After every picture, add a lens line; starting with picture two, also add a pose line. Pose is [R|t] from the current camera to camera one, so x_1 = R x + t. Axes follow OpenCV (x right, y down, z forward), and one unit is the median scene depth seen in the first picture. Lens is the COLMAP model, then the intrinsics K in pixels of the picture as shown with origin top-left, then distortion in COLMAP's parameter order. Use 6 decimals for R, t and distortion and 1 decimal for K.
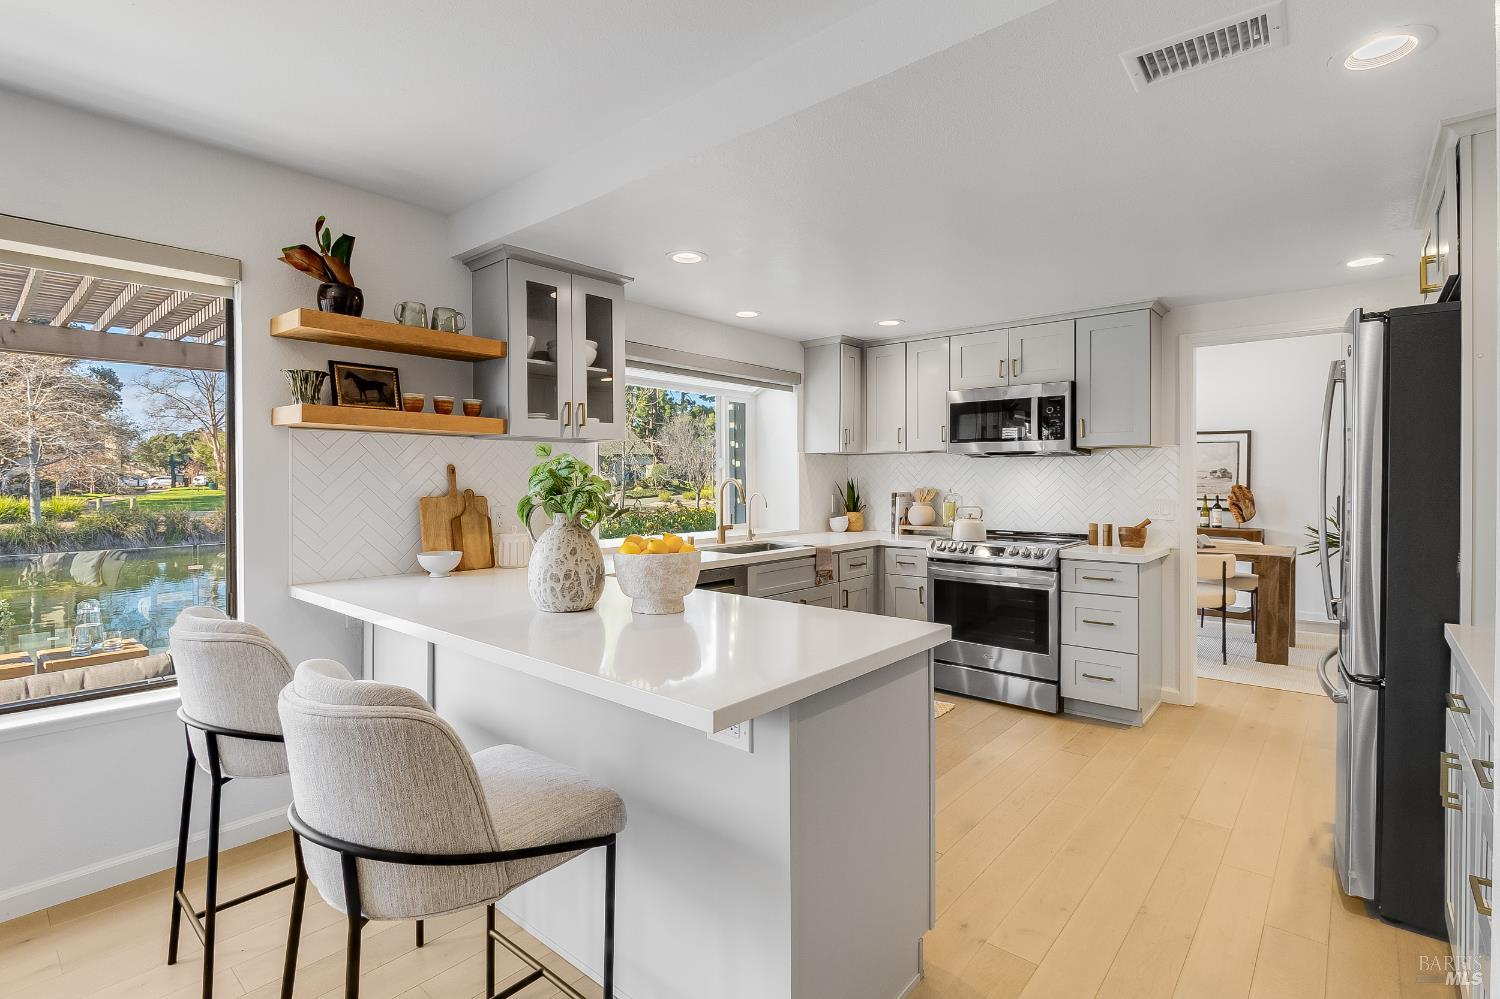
lens RADIAL K [[704.9, 0, 761.8], [0, 704.9, 478.9], [0, 0, 1]] dist [-0.003456, -0.000986]
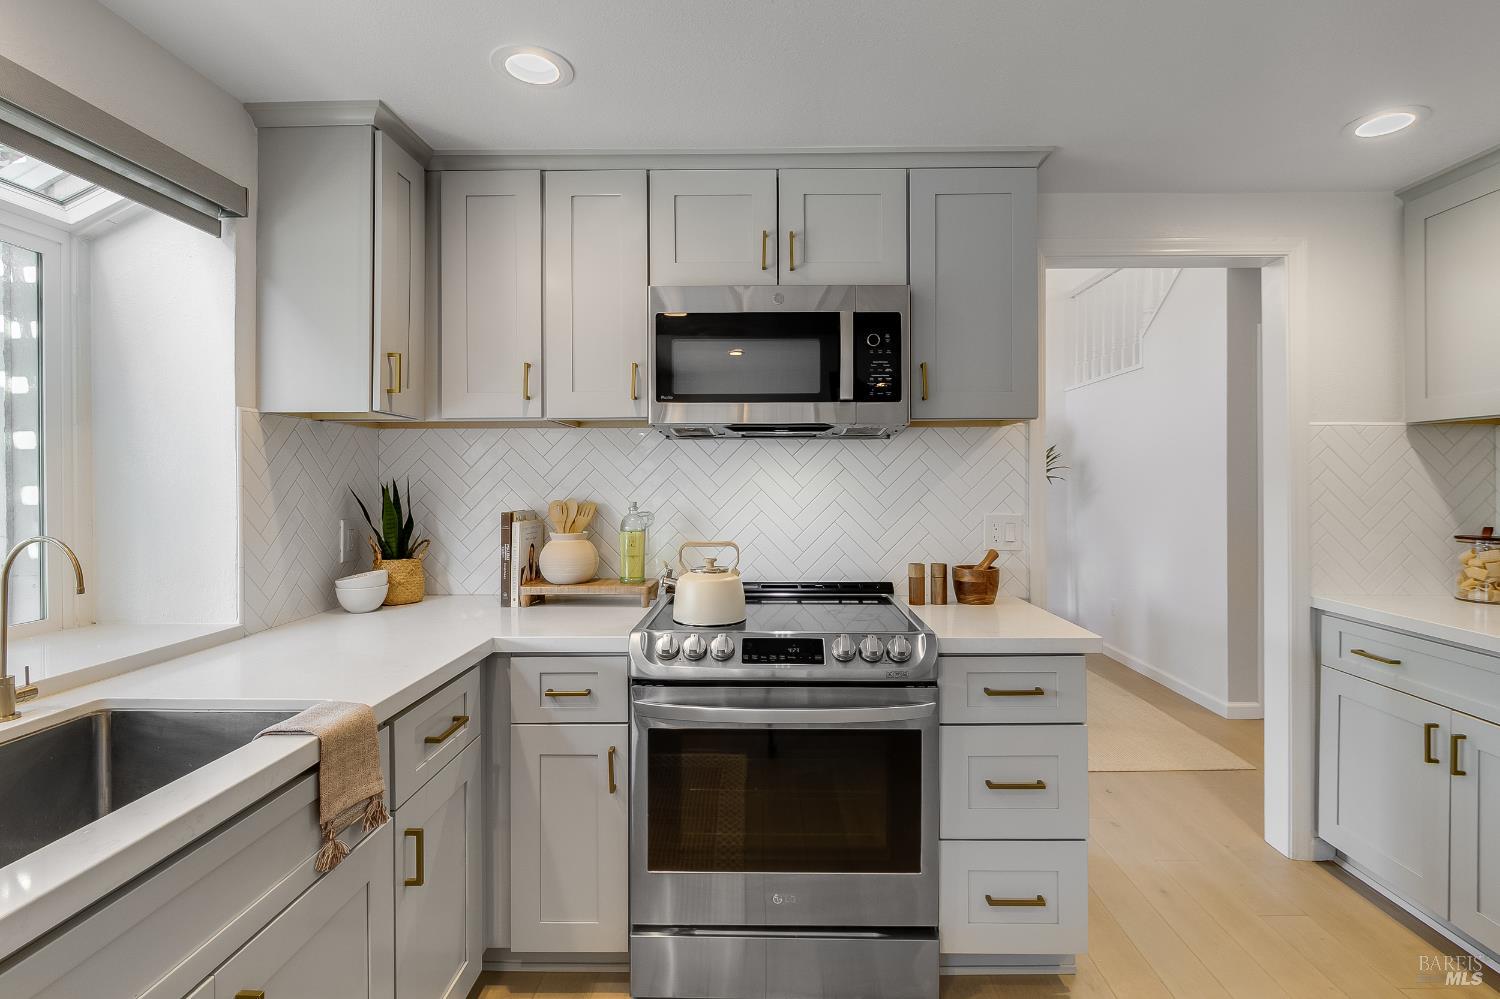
lens RADIAL K [[704.9, 0, 761.8], [0, 704.9, 478.9], [0, 0, 1]] dist [-0.003456, -0.000986]
pose [[0.781480, -0.000039, 0.623930, 0.040737], [0.001800, 0.999996, -0.002192, -0.000411], [-0.623928, 0.002837, 0.781477, 0.609908]]
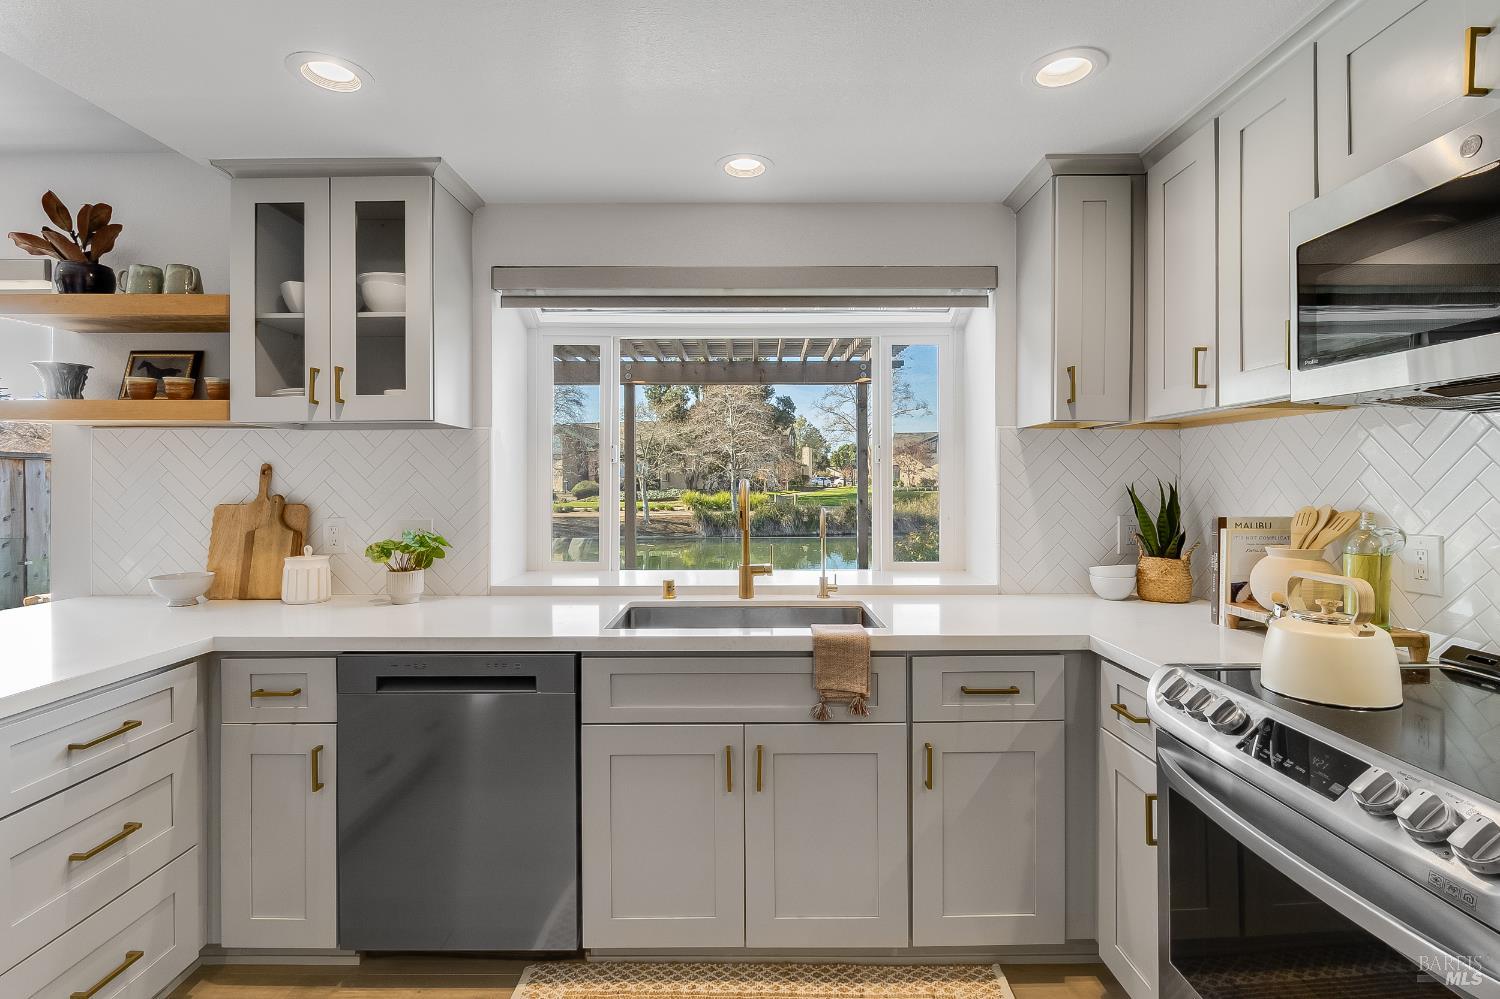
lens RADIAL K [[704.9, 0, 761.8], [0, 704.9, 478.9], [0, 0, 1]] dist [-0.003456, -0.000986]
pose [[0.642888, -0.000641, -0.765960, 0.353276], [0.000132, 1.000000, -0.000726, -0.001416], [0.765960, 0.000365, 0.642888, 0.612717]]
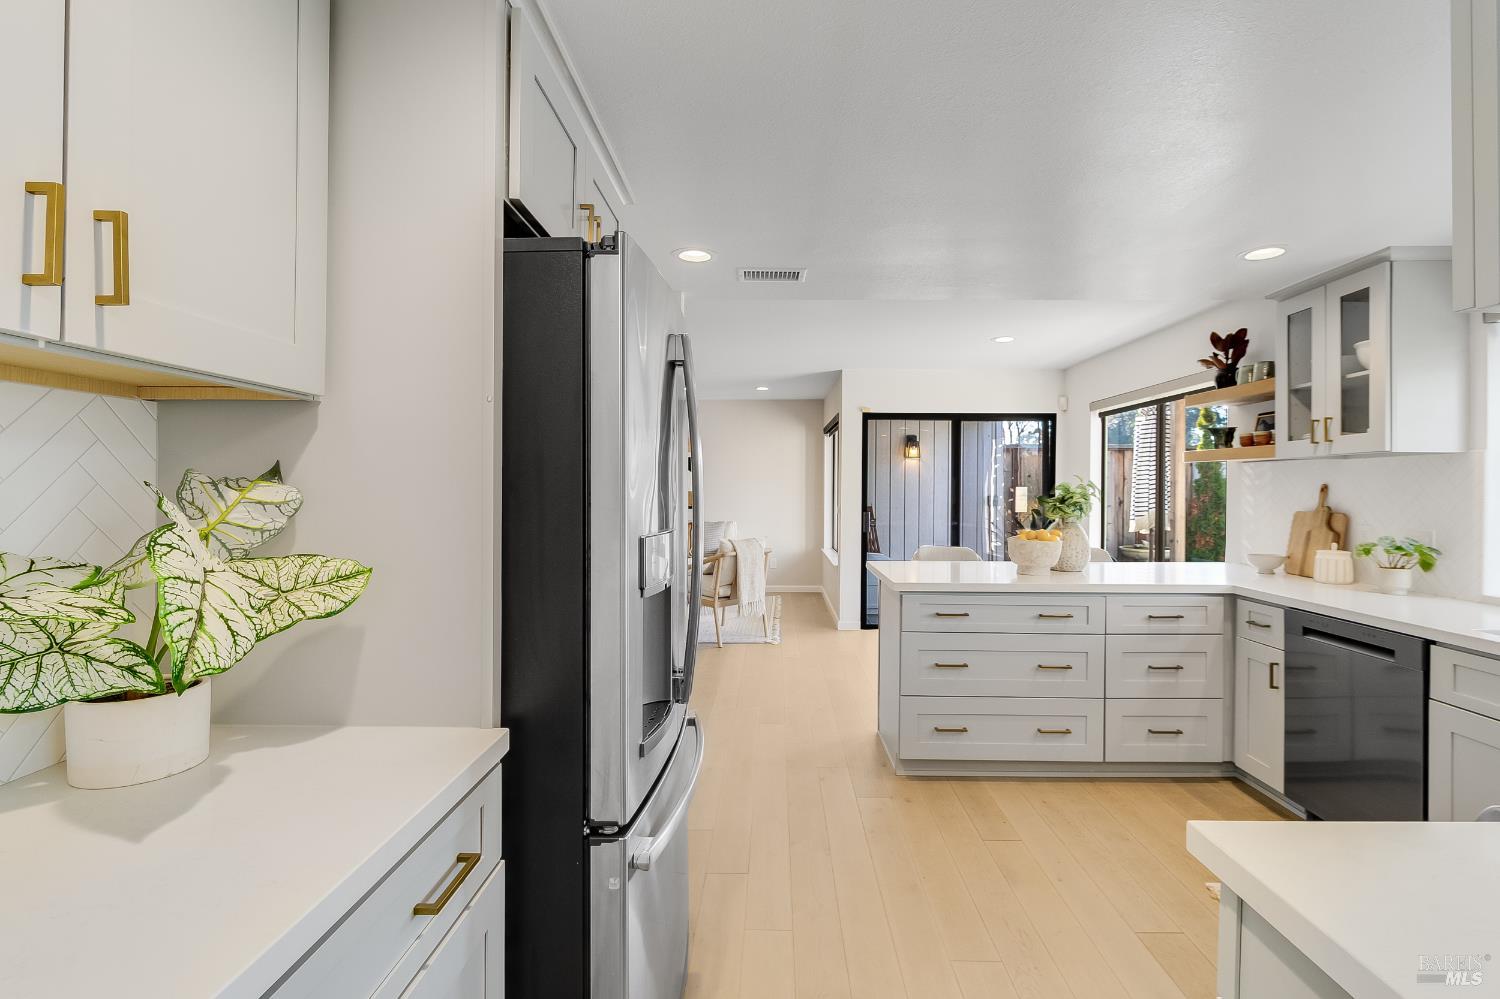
lens RADIAL K [[697.2, 0, 753.8], [0, 697.2, 486.6], [0, 0, 1]] dist [-0.012960, -0.000482]
pose [[-0.784313, -0.003021, -0.620358, 0.641756], [-0.003833, 0.999993, -0.000023, -0.008015], [0.620354, 0.002360, -0.784319, 0.868757]]
